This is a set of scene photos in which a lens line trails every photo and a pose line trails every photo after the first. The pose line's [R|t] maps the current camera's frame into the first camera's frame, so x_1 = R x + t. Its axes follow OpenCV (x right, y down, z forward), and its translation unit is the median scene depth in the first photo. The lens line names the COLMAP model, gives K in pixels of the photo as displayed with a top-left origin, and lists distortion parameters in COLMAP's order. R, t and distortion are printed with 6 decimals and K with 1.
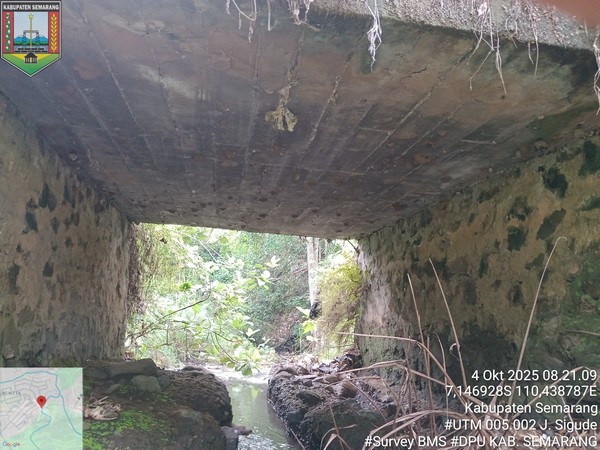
lens RADIAL K [[452.8, 0, 300.6], [0, 452.8, 223.9], [0, 0, 1]] dist [0.039893, -0.087642]
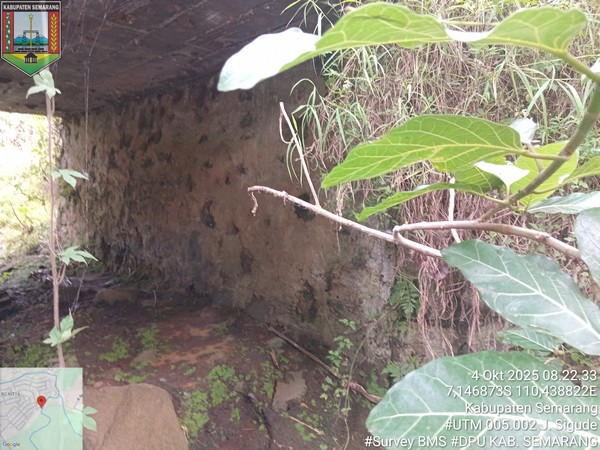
lens RADIAL K [[452.8, 0, 299.5], [0, 452.8, 218.8], [0, 0, 1]] dist [0.039893, -0.087642]
pose [[-0.832892, -0.019963, -0.553075, -0.195936], [0.055328, 0.991339, -0.119101, 0.315522], [0.550662, -0.129798, -0.824575, 2.011652]]
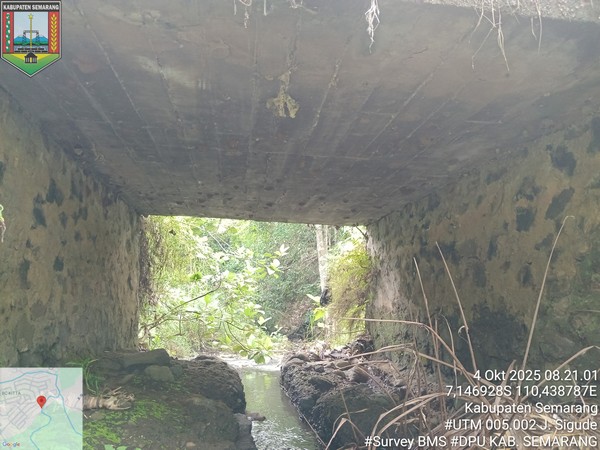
lens RADIAL K [[452.8, 0, 300.3], [0, 452.8, 223.8], [0, 0, 1]] dist [0.039893, -0.087642]
pose [[0.999305, -0.030210, -0.021819, 0.006231], [0.030766, 0.999198, 0.025609, 0.001671], [0.021028, -0.026263, 0.999434, 0.001561]]
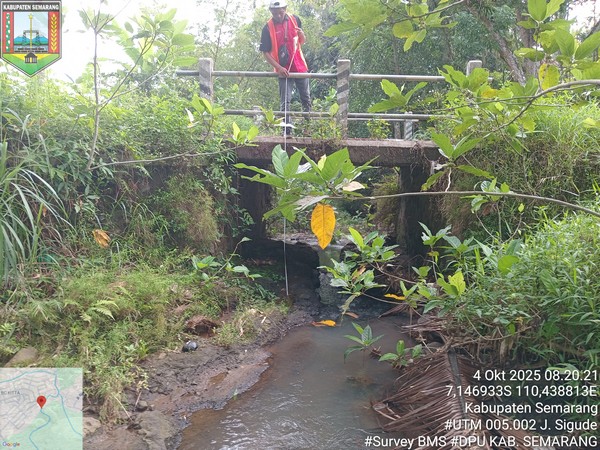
lens RADIAL K [[452.8, 0, 298.6], [0, 452.8, 224.1], [0, 0, 1]] dist [0.039893, -0.087642]
pose [[0.971918, 0.014843, -0.234852, 0.300708], [0.055409, 0.955514, 0.289696, -0.468371], [0.228704, -0.294573, 0.927858, -1.134539]]
